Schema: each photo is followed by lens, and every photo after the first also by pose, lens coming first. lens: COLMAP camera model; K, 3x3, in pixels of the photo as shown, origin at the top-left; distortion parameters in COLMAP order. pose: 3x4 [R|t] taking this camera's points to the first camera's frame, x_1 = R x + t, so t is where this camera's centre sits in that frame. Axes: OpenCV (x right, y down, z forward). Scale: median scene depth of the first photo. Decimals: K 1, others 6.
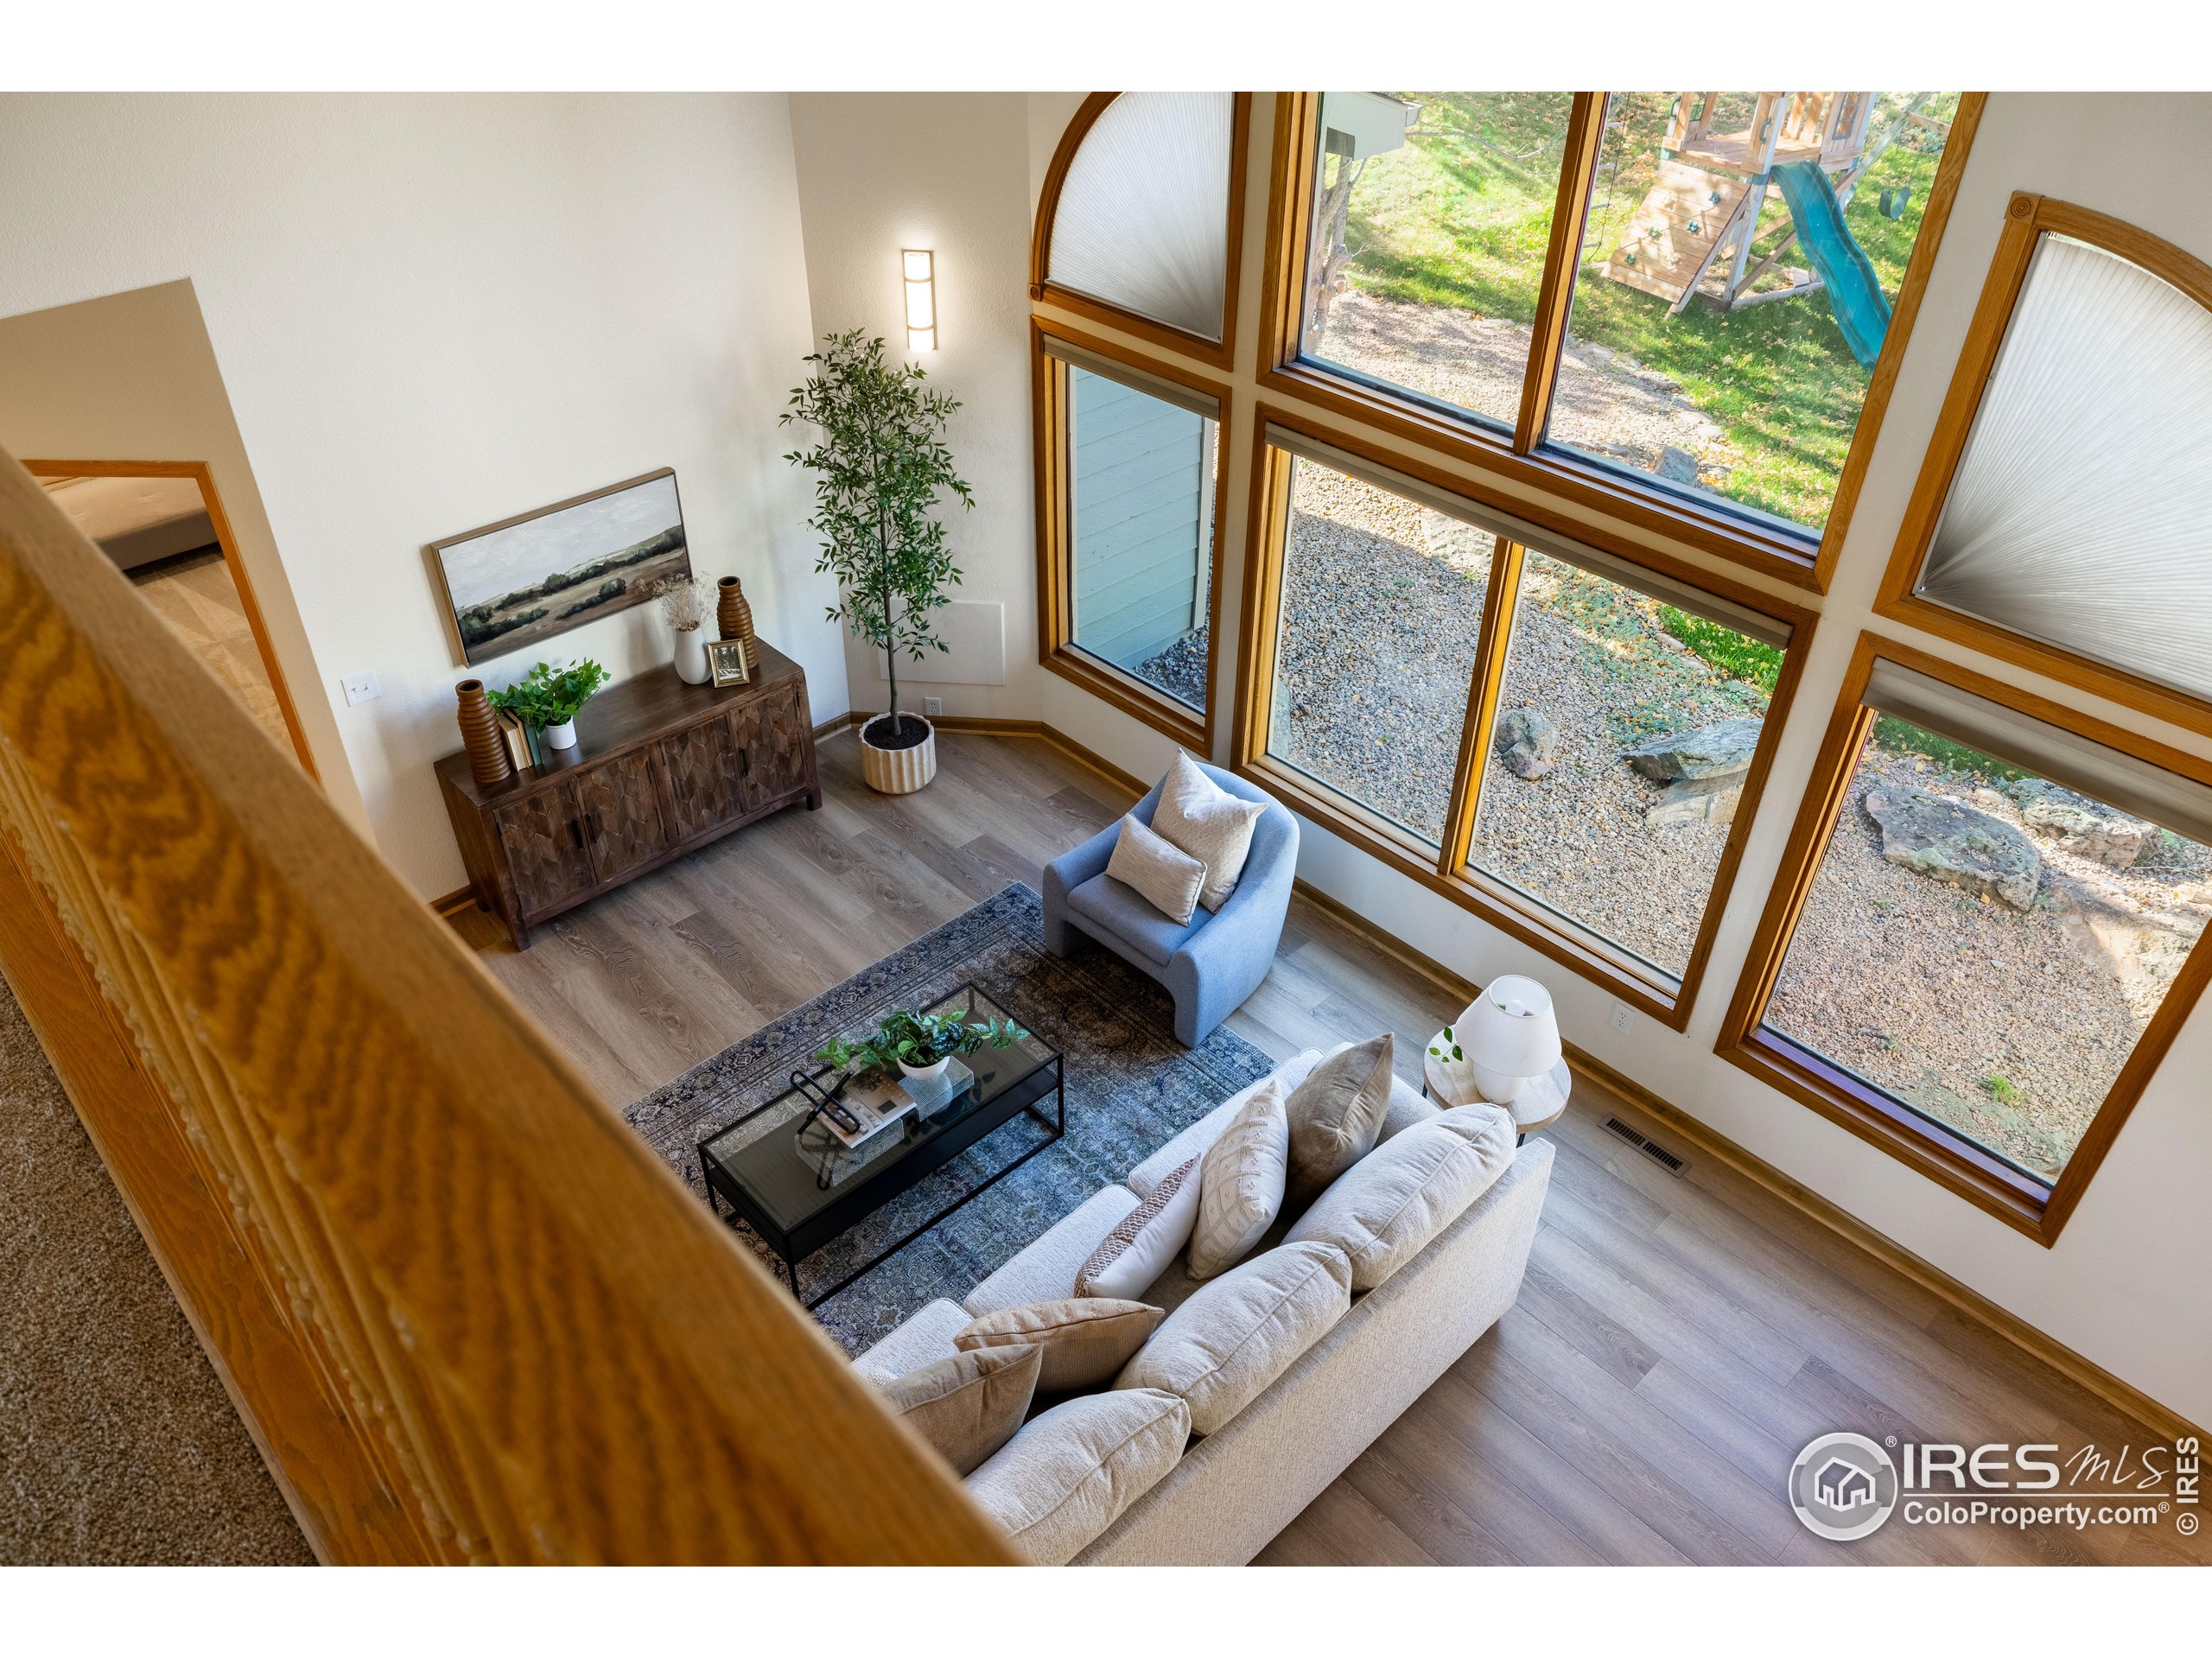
lens RADIAL K [[1569.9, 0, 1102.5], [0, 1569.9, 827.2], [0, 0, 1]] dist [0.002257, 0.000830]
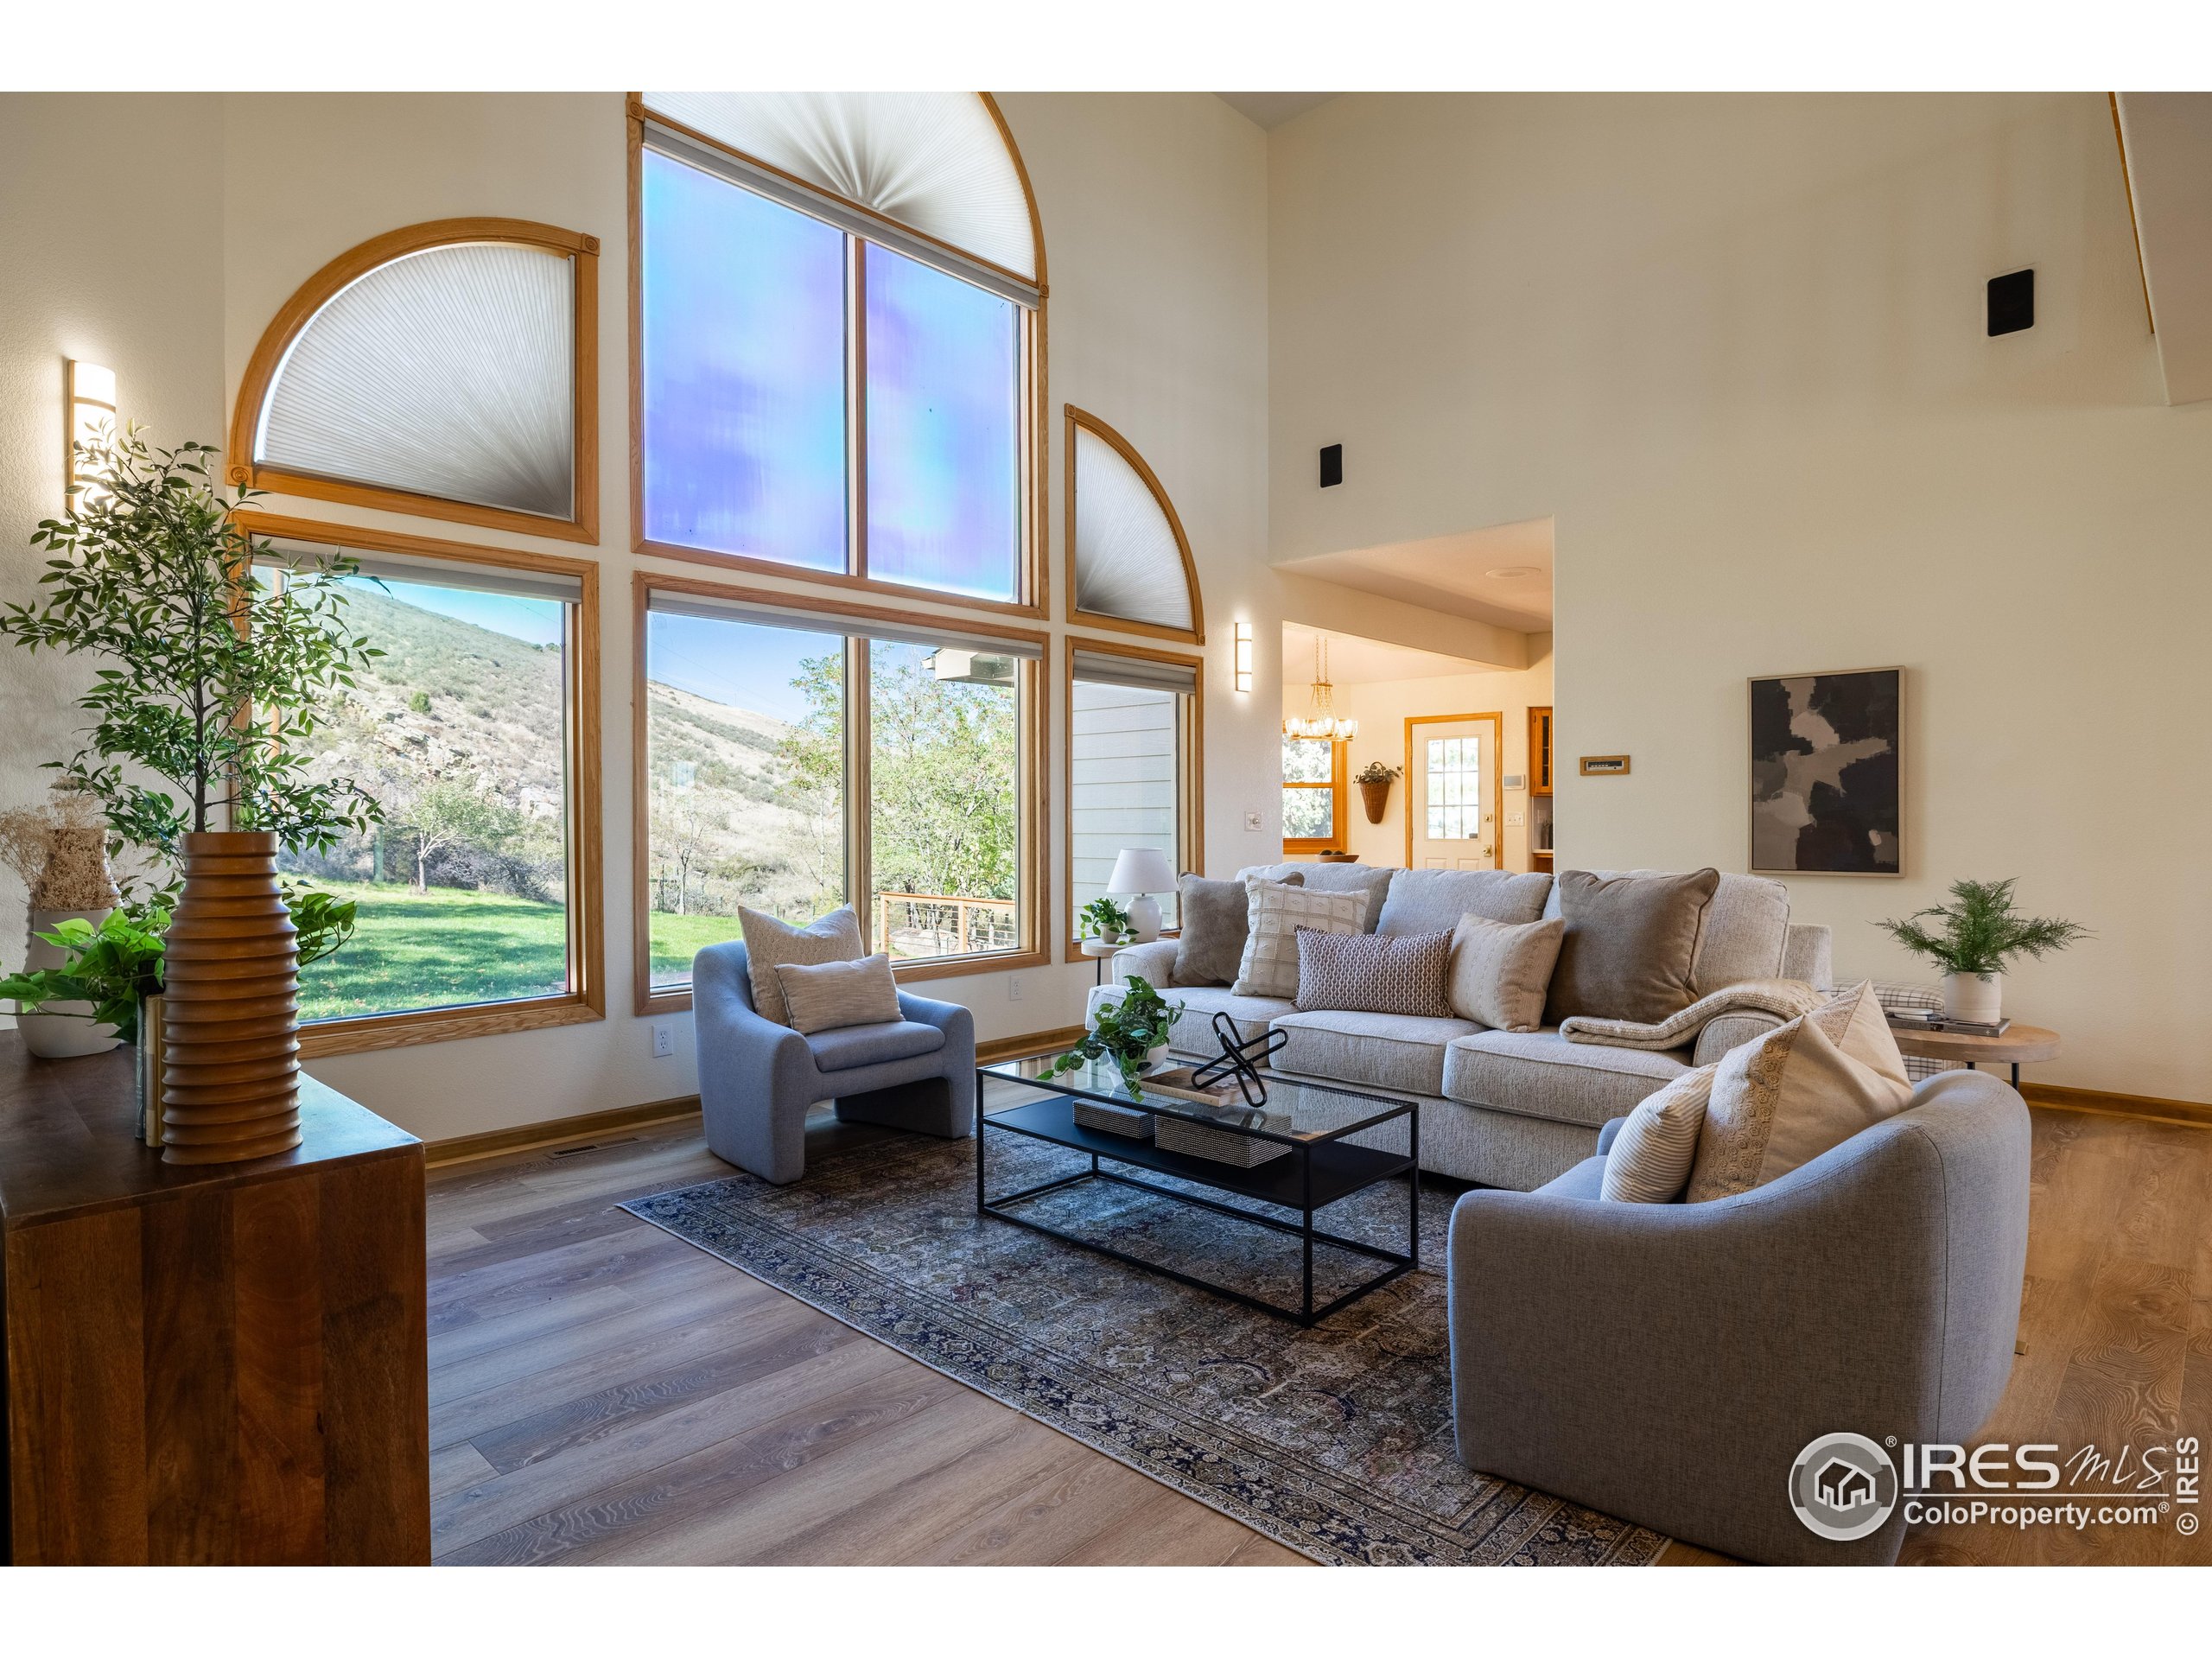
lens RADIAL K [[1181.1, 0, 1101.5], [0, 1181.1, 823.9], [0, 0, 1]] dist [-0.001690, -0.000035]
pose [[-0.055905, -0.010820, 0.998377, -0.671719], [0.604588, 0.795405, 0.042474, 0.009764], [-0.794574, 0.605981, -0.037925, 0.872706]]
